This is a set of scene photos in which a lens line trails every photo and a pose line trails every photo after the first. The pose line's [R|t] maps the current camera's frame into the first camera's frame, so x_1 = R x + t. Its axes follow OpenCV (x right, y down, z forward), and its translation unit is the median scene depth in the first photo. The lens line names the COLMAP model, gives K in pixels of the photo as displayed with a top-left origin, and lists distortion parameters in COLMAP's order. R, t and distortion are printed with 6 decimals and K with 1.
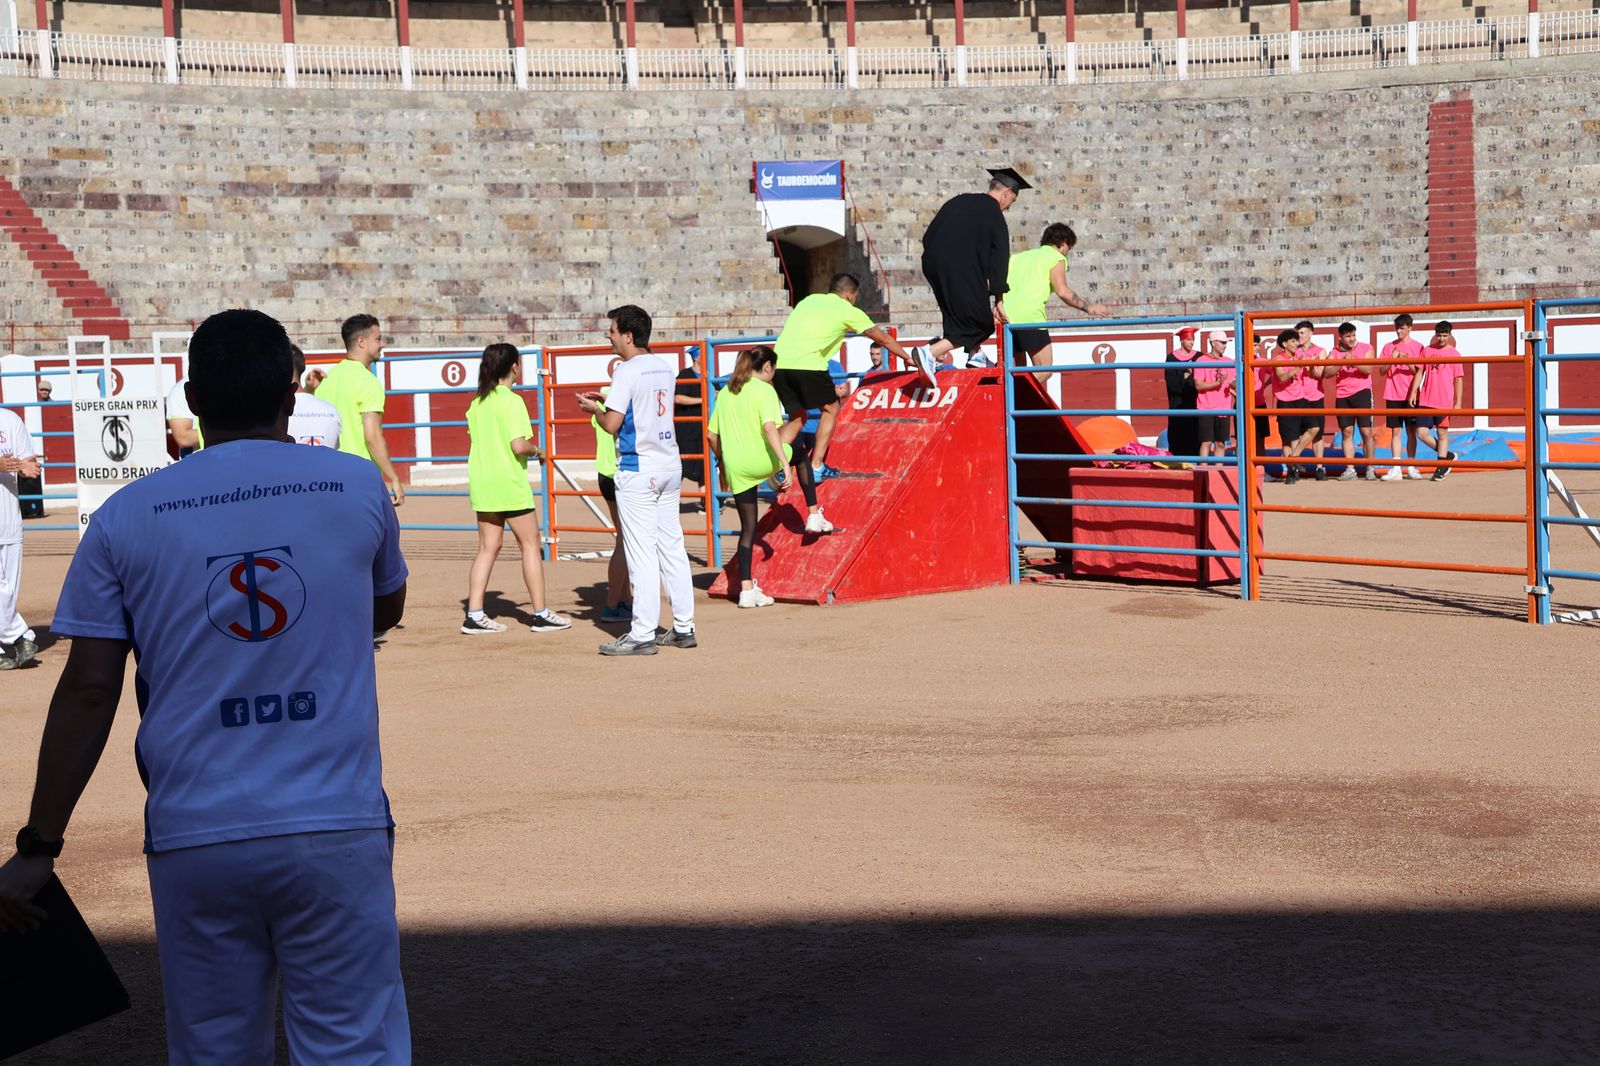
lens RADIAL K [[2714.3, 0, 749.4], [0, 2714.3, 578.4], [0, 0, 1]] dist [0.198502, 0.000000]
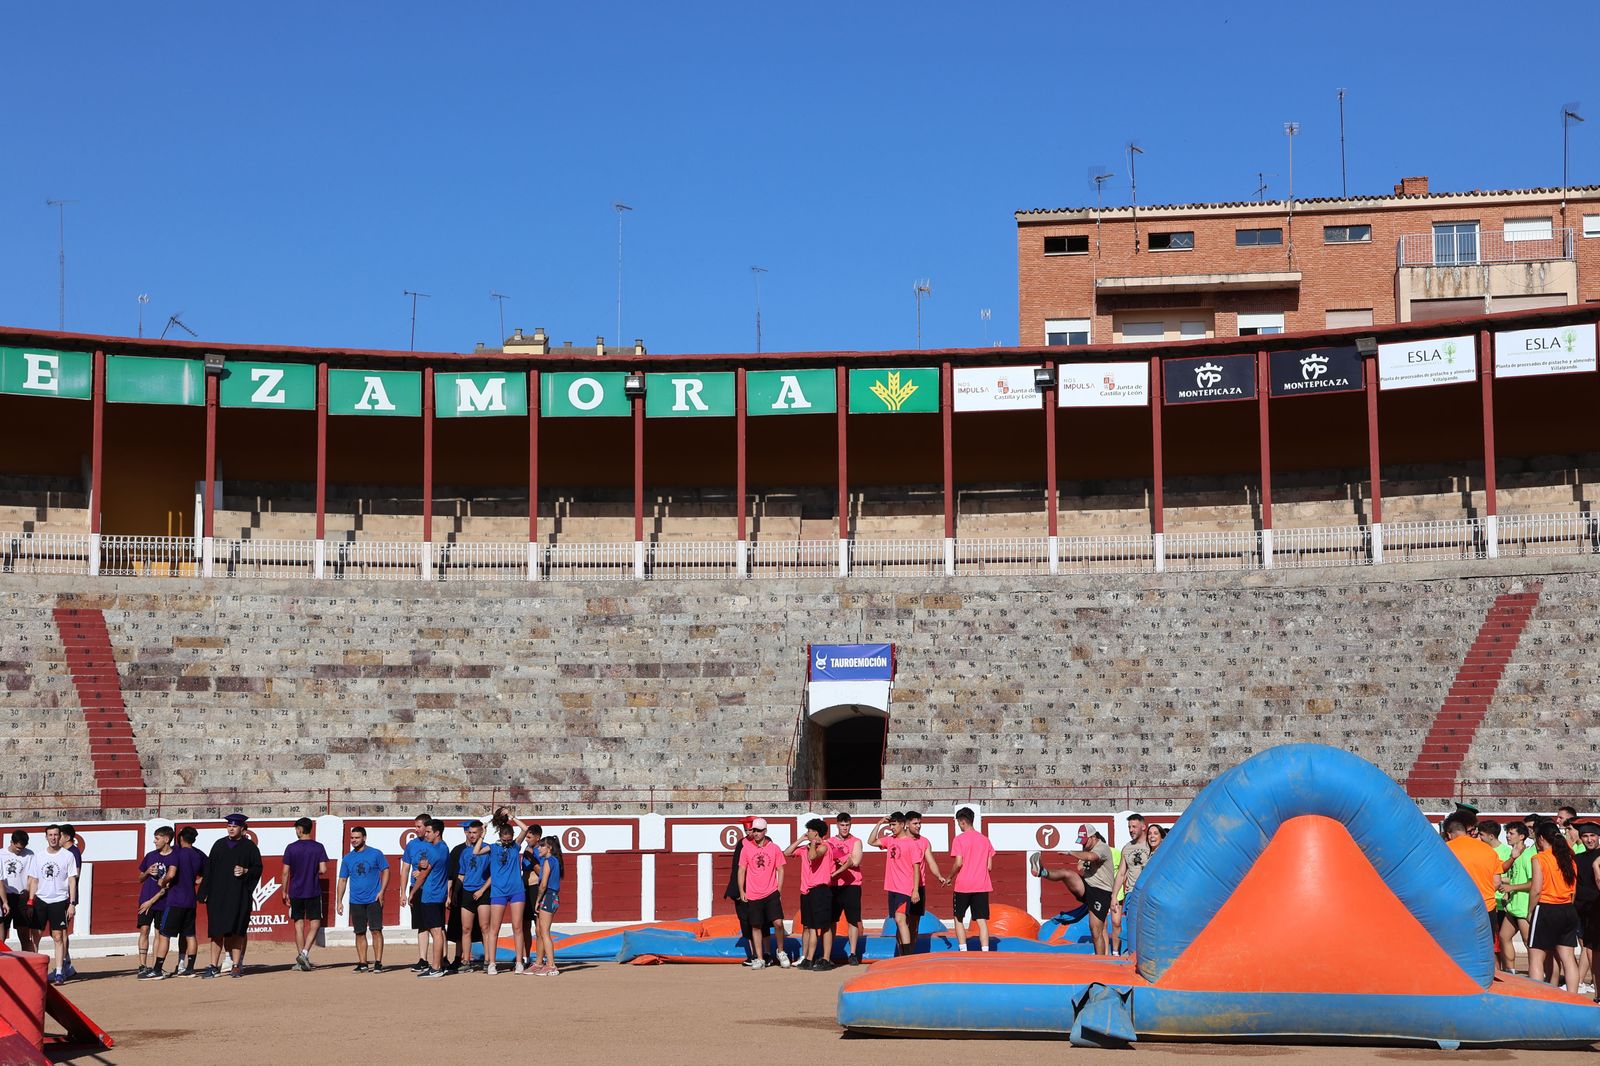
lens RADIAL K [[2714.3, 0, 799.4], [0, 2714.3, 531.3], [0, 0, 1]] dist [0.198502, 0.000000]
pose [[0.962464, -0.007624, -0.271302, 0.289367], [-0.042529, 0.983021, -0.178499, -0.007042], [0.268056, 0.183337, 0.945798, -0.012118]]
